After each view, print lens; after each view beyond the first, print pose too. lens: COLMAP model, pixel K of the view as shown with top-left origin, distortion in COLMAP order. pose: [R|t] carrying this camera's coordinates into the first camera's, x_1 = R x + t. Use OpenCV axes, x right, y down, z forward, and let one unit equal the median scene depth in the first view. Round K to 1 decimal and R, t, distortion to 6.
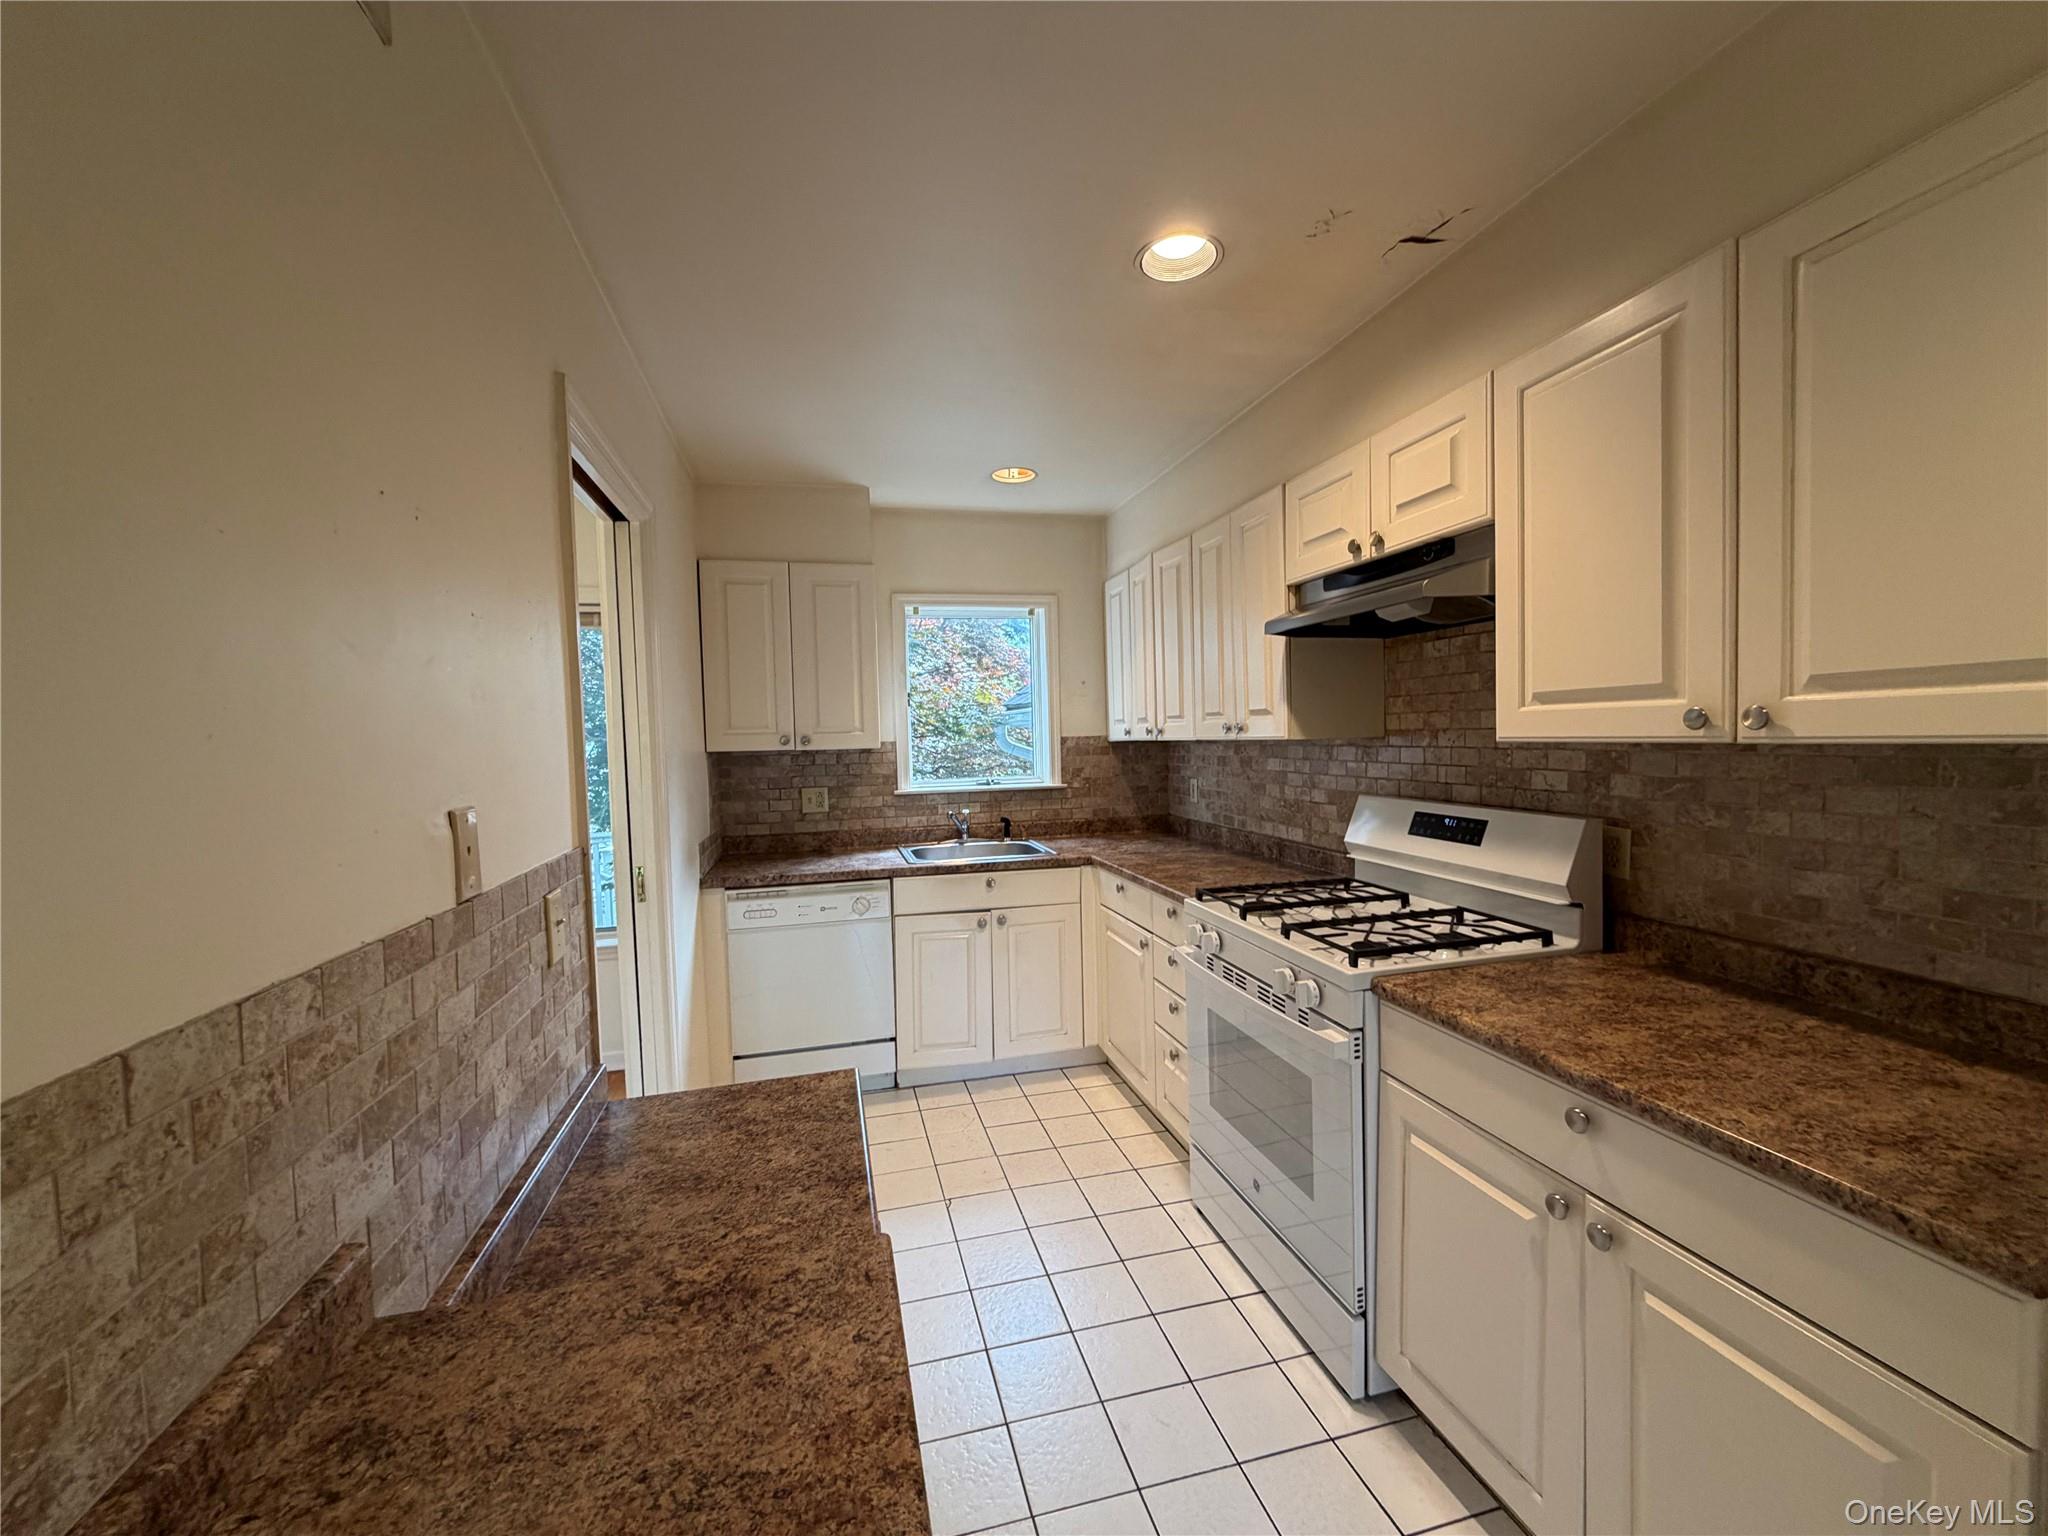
lens RADIAL K [[811.4, 0, 1018.0], [0, 811.4, 767.0], [0, 0, 1]] dist [-0.000231, -0.000360]
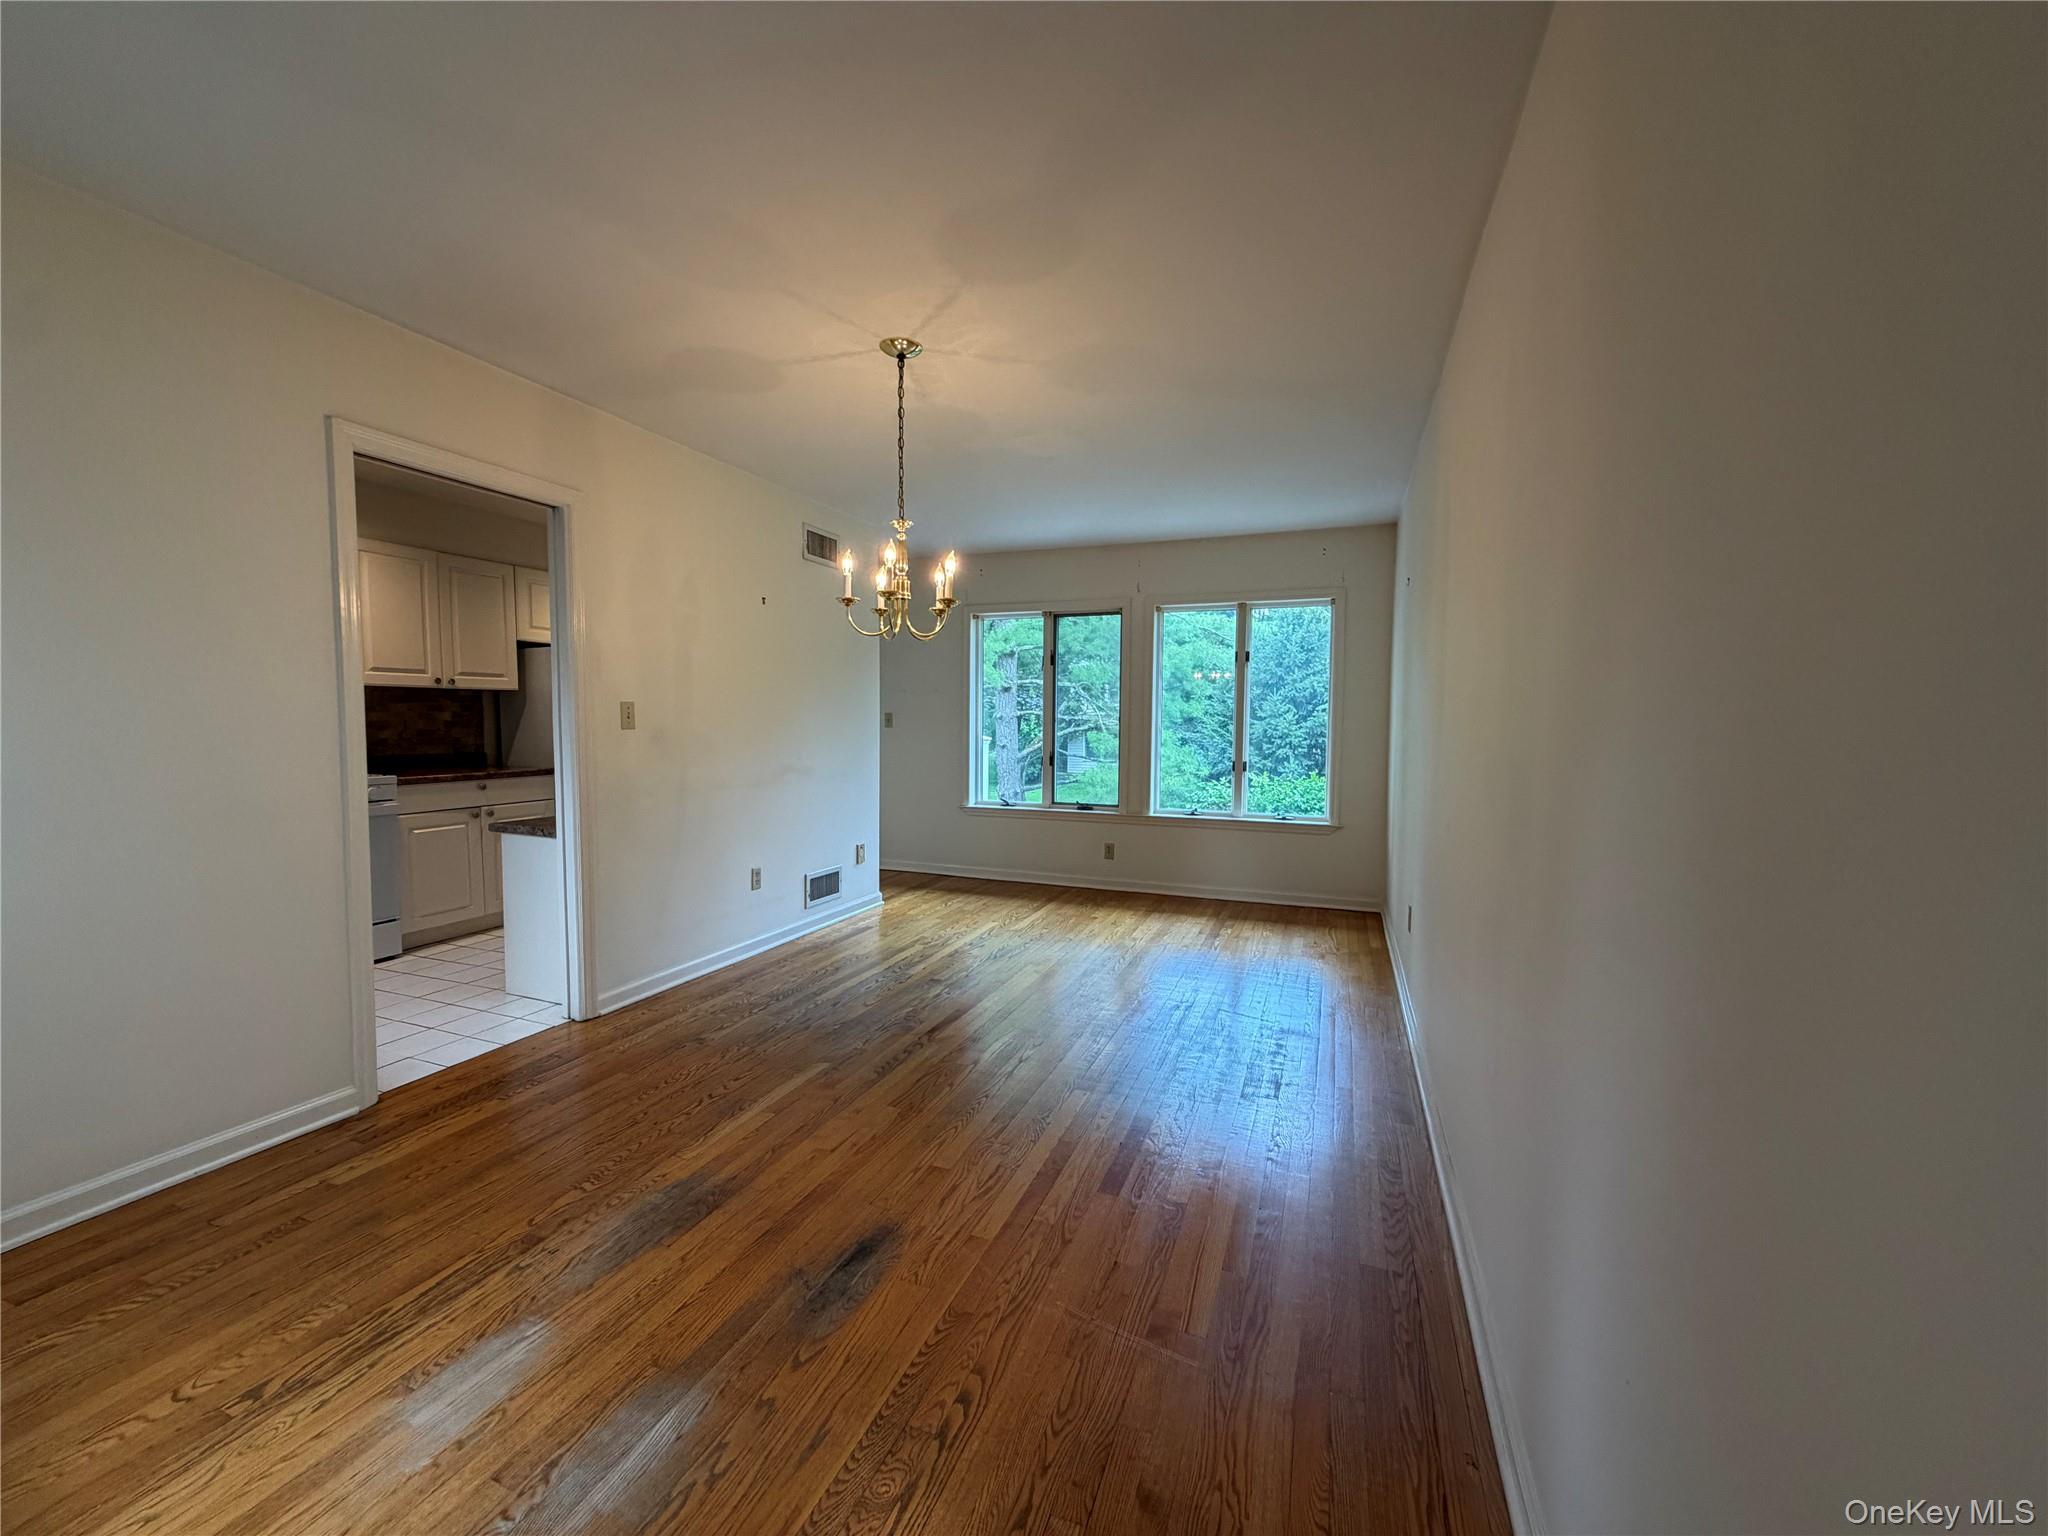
lens RADIAL K [[811.4, 0, 1018.0], [0, 811.4, 767.0], [0, 0, 1]] dist [-0.000231, -0.000360]
pose [[-0.814041, -0.009812, 0.580725, -2.365611], [0.042986, 0.996097, 0.077086, 0.109204], [-0.579215, 0.087715, -0.810442, 1.756225]]
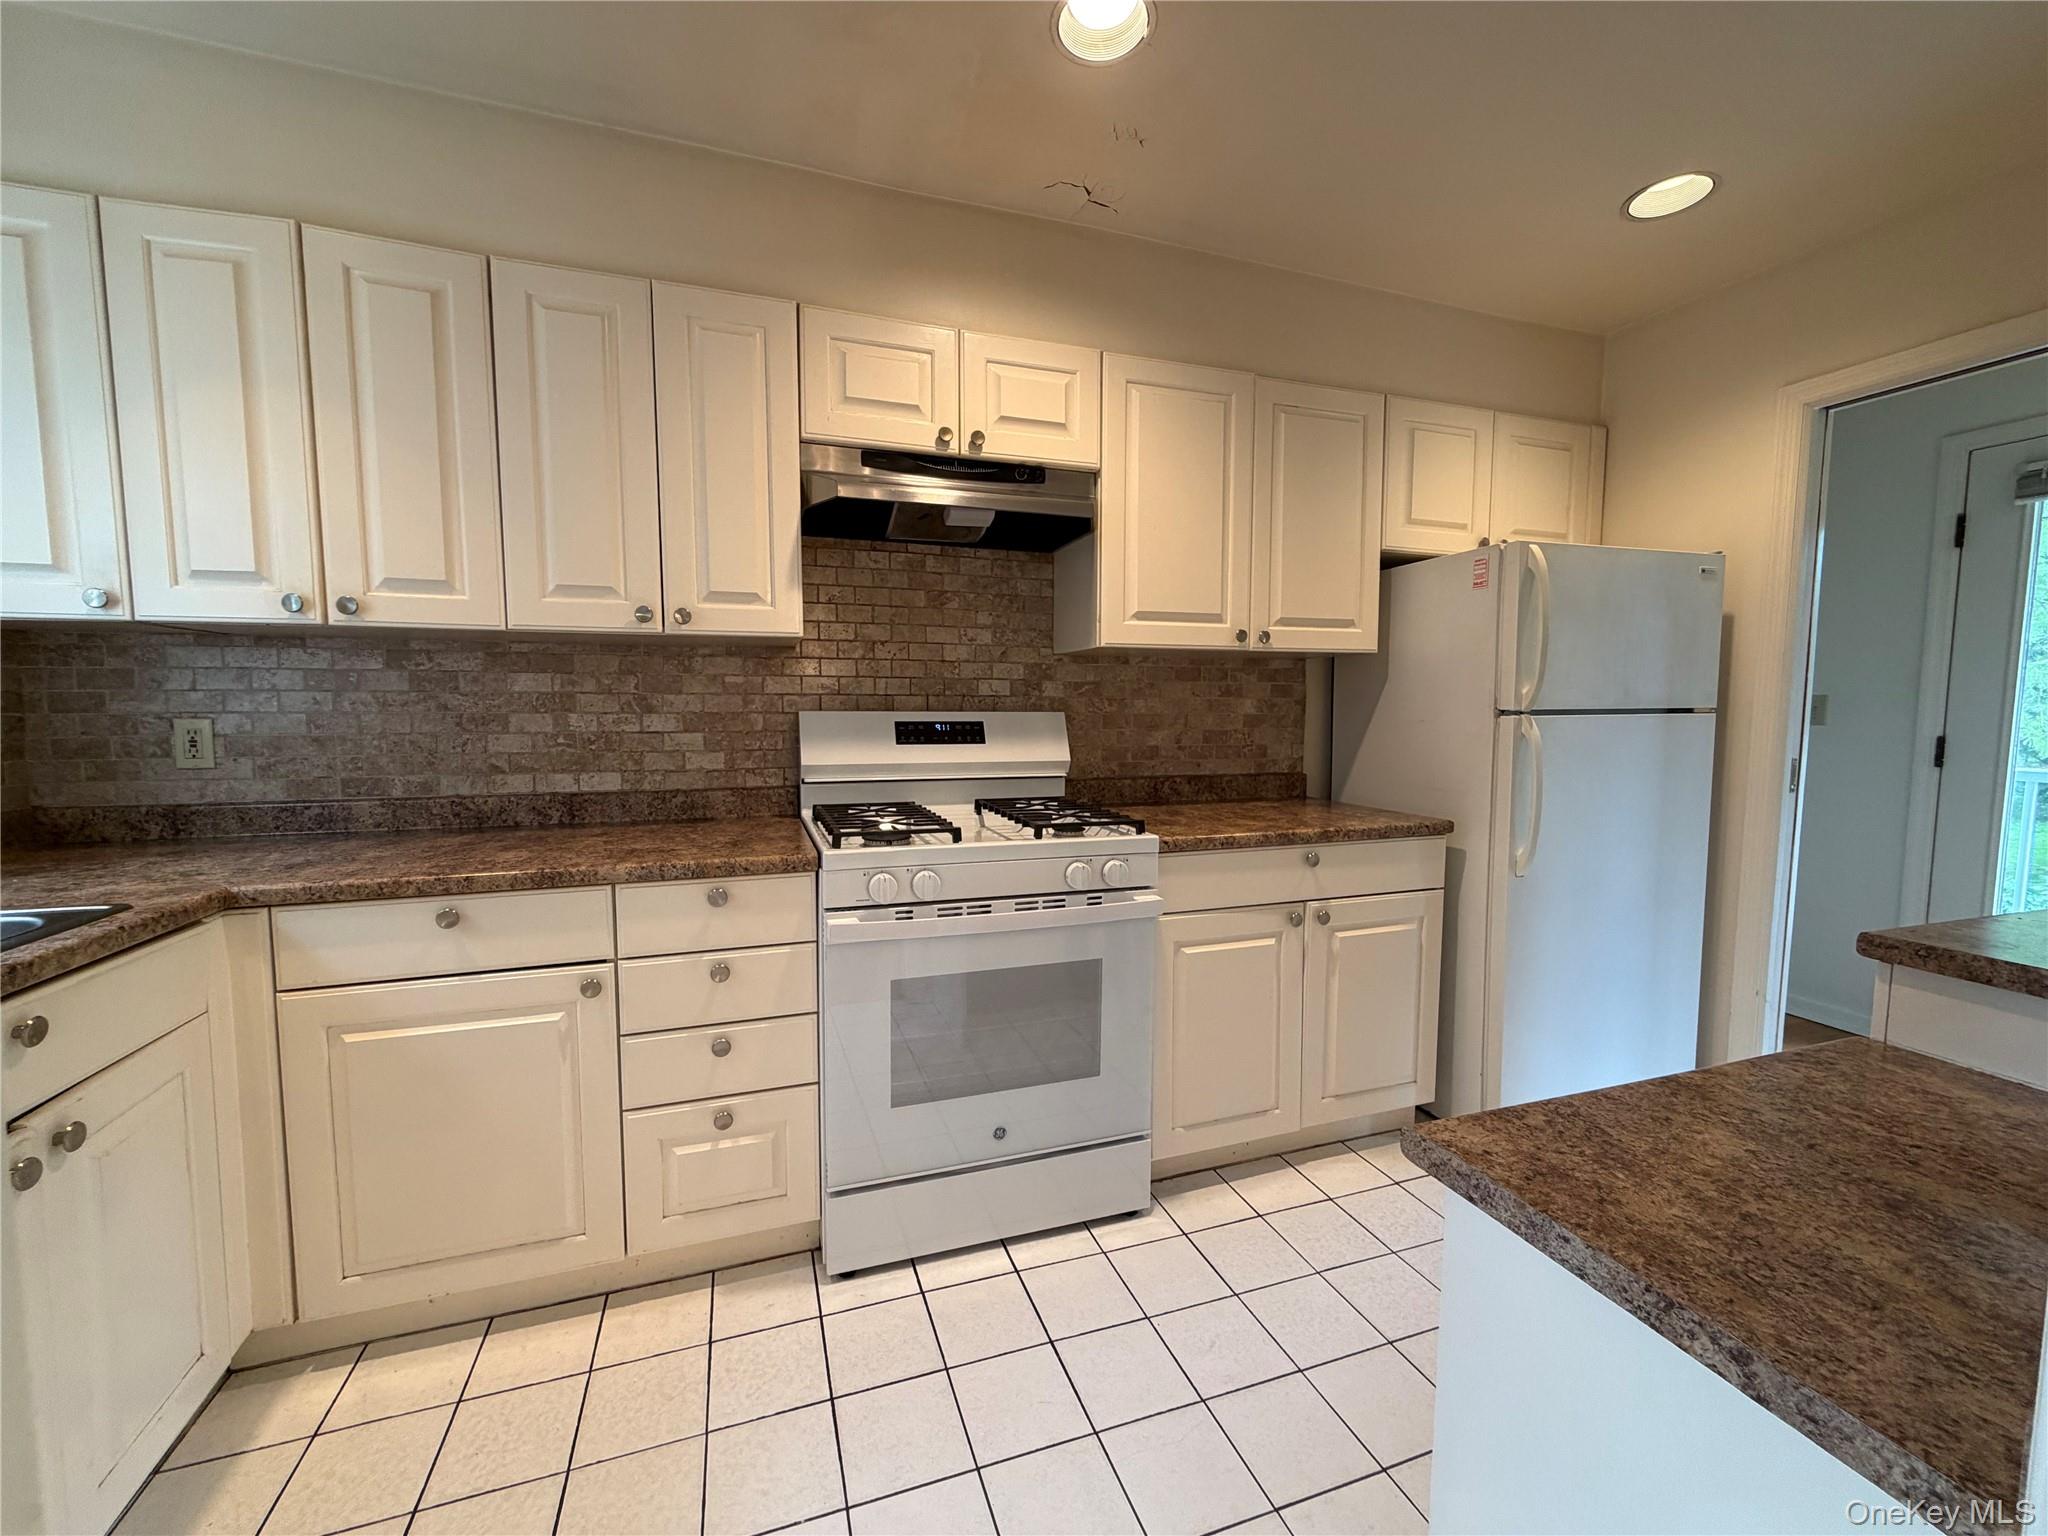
lens RADIAL K [[811.4, 0, 1018.0], [0, 811.4, 767.0], [0, 0, 1]] dist [-0.000231, -0.000360]
pose [[-0.085429, -0.050484, 0.995064, -0.653503], [0.041345, 0.997676, 0.054166, 0.079950], [-0.995486, 0.045768, -0.083143, 1.189832]]
